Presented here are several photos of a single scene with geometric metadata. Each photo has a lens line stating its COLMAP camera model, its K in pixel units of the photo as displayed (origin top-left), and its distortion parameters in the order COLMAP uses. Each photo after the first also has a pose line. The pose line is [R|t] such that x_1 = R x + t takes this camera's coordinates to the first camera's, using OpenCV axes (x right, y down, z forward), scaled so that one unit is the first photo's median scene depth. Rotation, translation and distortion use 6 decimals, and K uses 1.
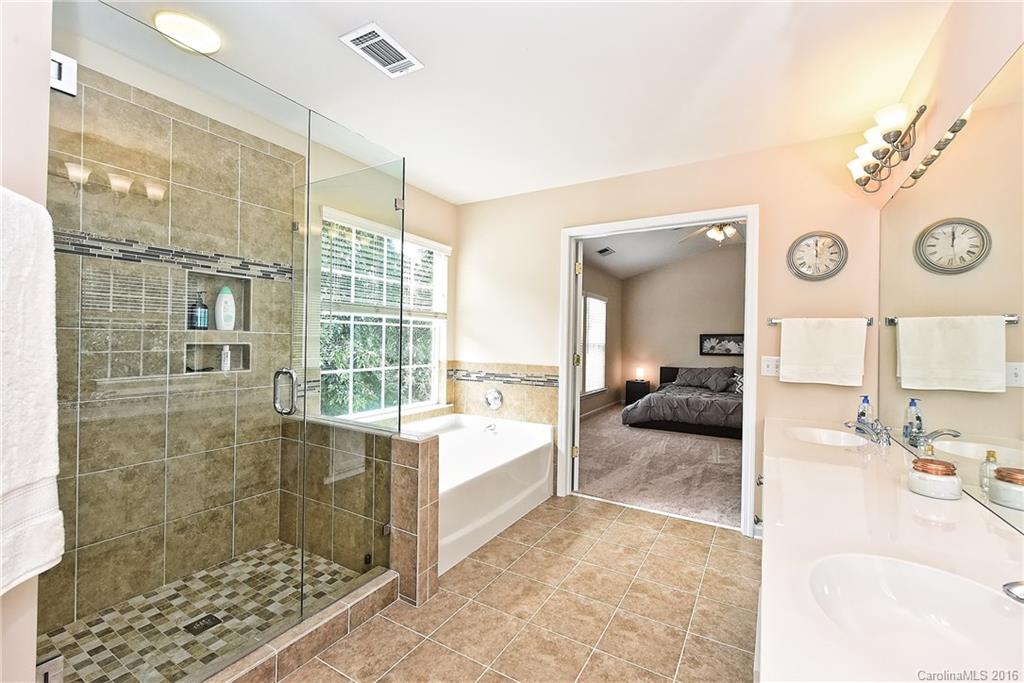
lens RADIAL K [[432.4, 0, 516.5], [0, 432.4, 340.7], [0, 0, 1]] dist [-0.000982, -0.000267]
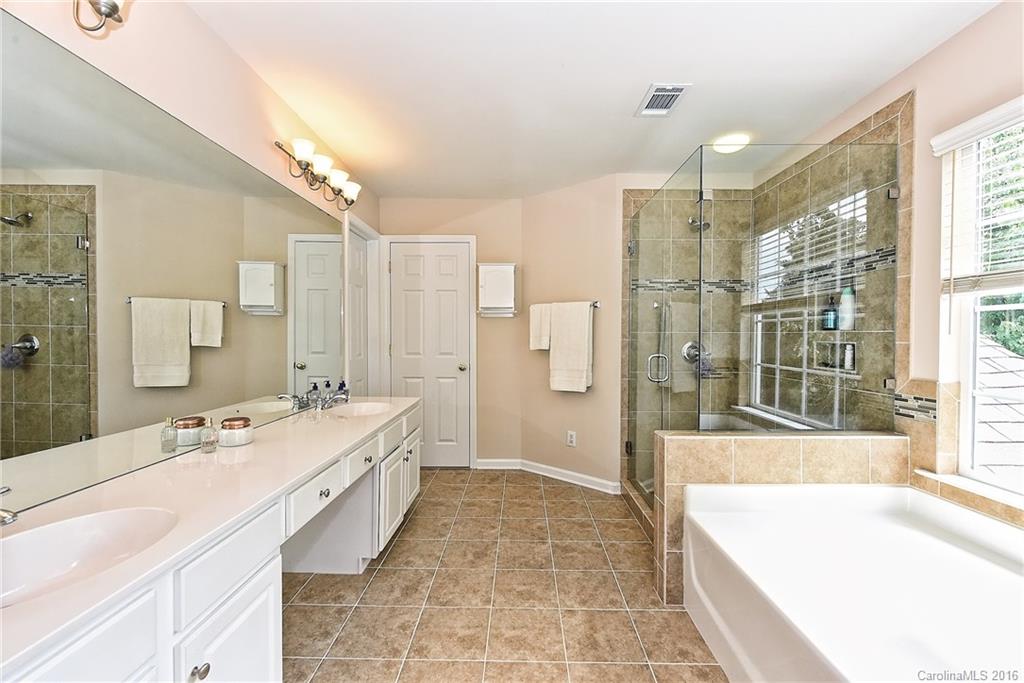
lens RADIAL K [[432.4, 0, 516.5], [0, 432.4, 340.7], [0, 0, 1]] dist [-0.000982, -0.000267]
pose [[-0.873546, -0.014891, -0.486514, 0.549154], [-0.019481, 0.999801, 0.004377, 0.012312], [0.486352, 0.013301, -0.873662, 1.619942]]
